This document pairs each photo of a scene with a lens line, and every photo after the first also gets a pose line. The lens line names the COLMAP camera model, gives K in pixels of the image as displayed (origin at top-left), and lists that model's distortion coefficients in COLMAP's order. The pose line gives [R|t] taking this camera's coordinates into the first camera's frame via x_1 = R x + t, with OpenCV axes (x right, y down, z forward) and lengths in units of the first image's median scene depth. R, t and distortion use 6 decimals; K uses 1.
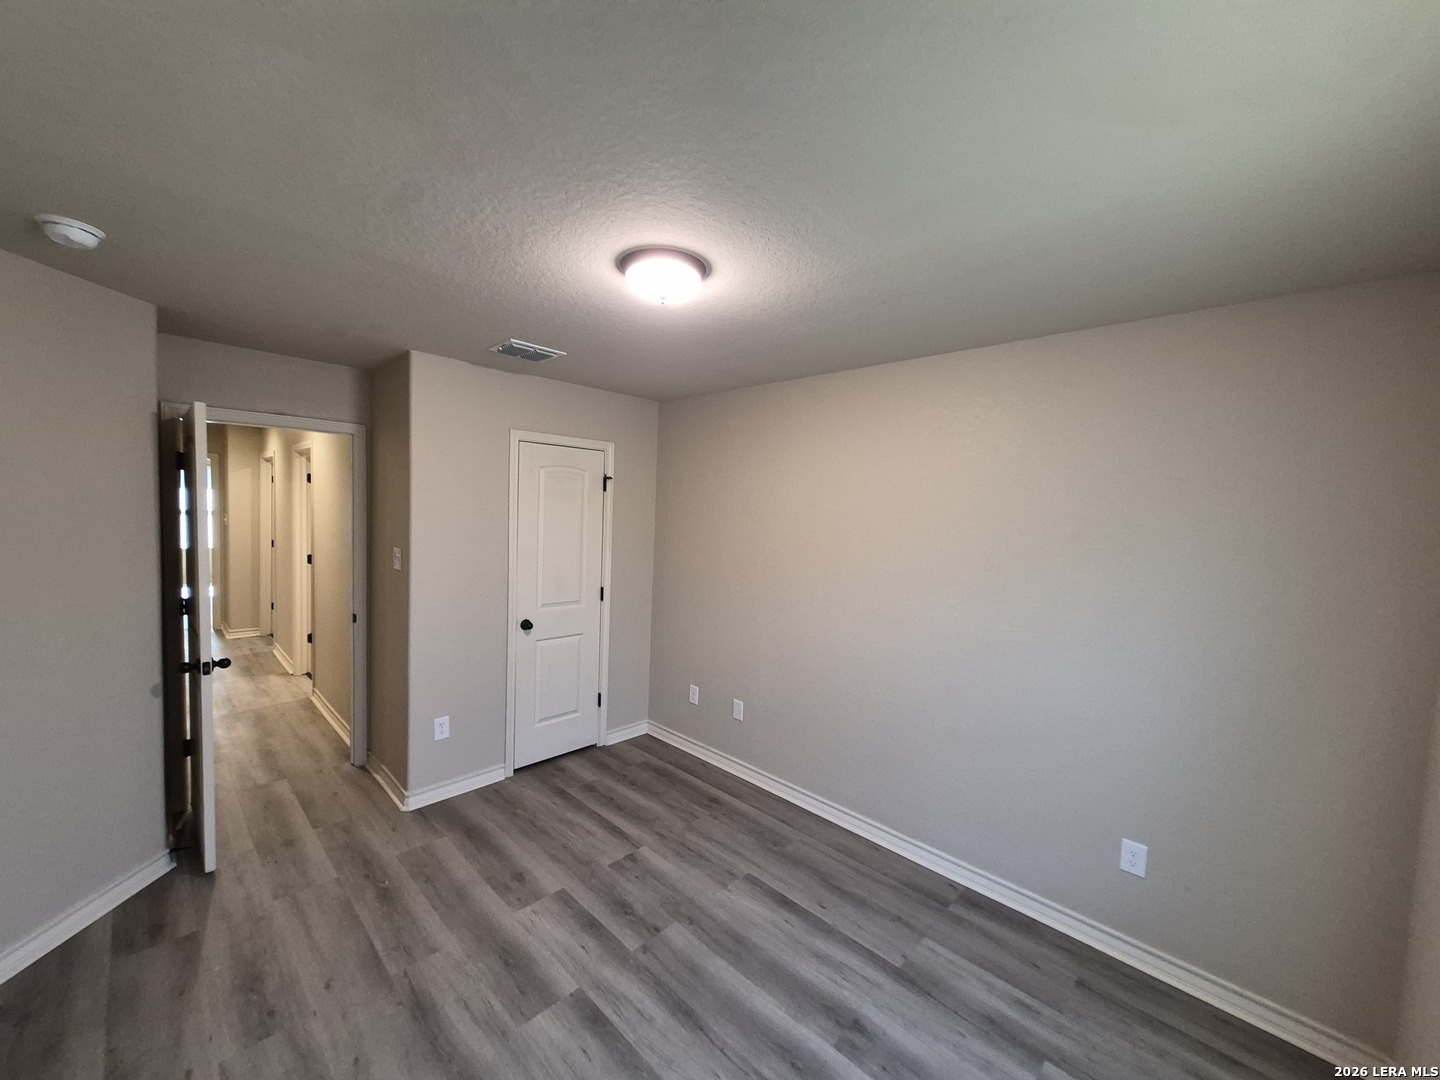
lens RADIAL K [[558.9, 0, 708.3], [0, 558.9, 548.8], [0, 0, 1]] dist [0.002744, 0.000001]
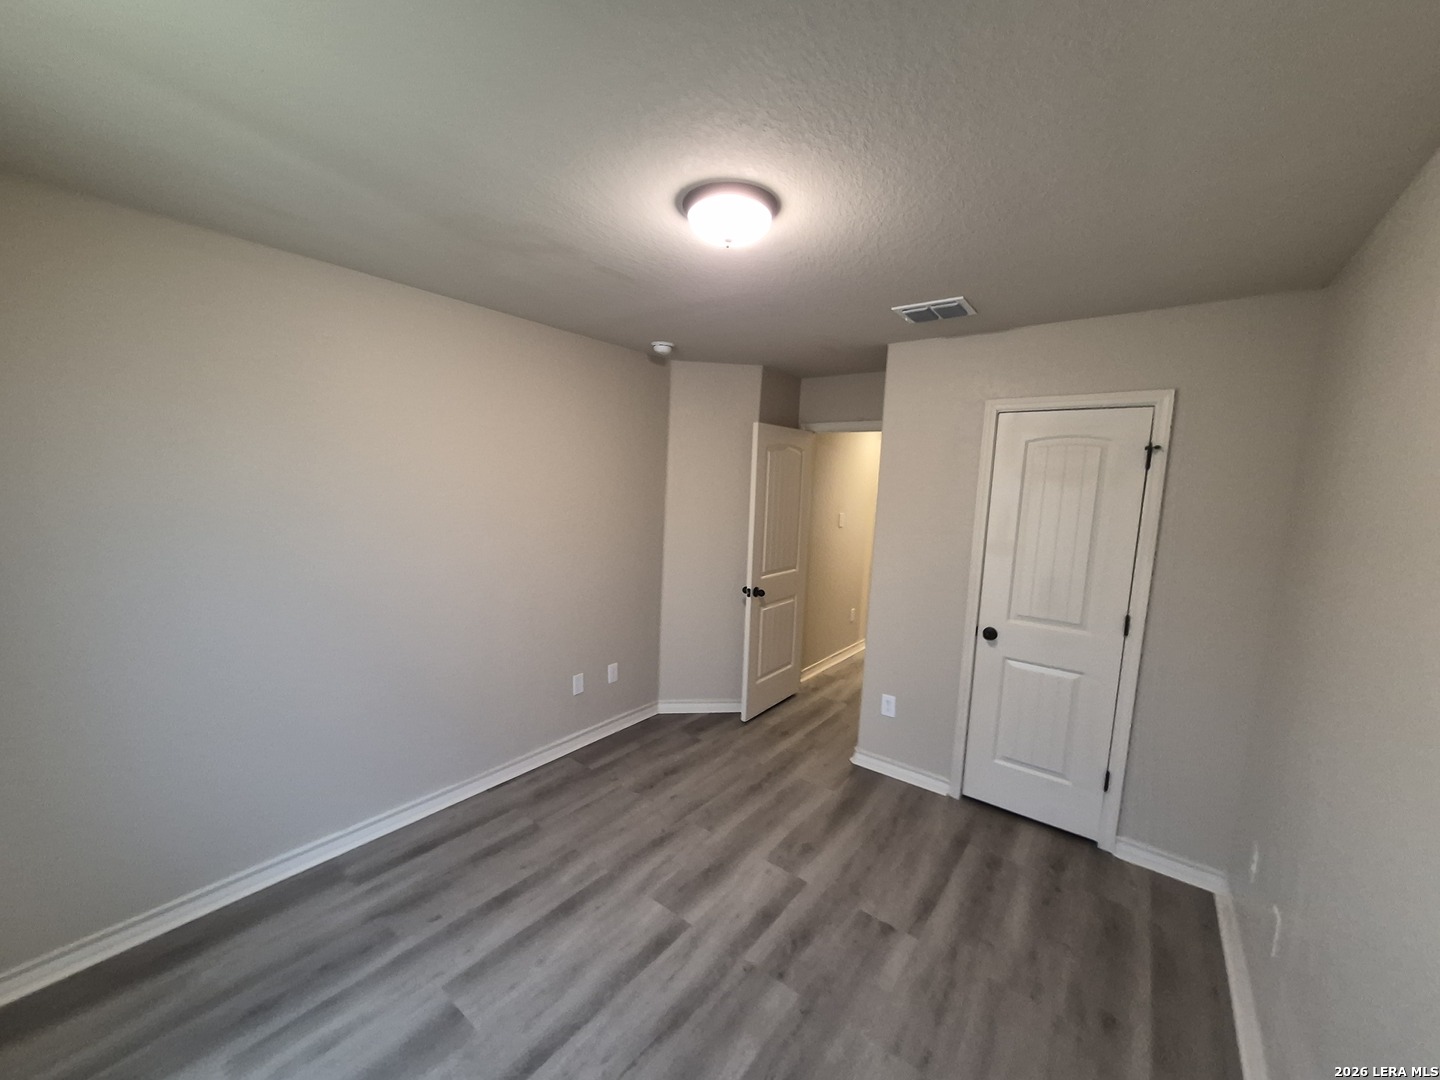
lens RADIAL K [[563.5, 0, 710.0], [0, 563.5, 545.7], [0, 0, 1]] dist [0.005622, -0.000401]
pose [[0.122829, 0.081289, -0.989093, 0.619952], [-0.102153, 0.992382, 0.068873, -0.013609], [0.987156, 0.092579, 0.130197, 0.650174]]
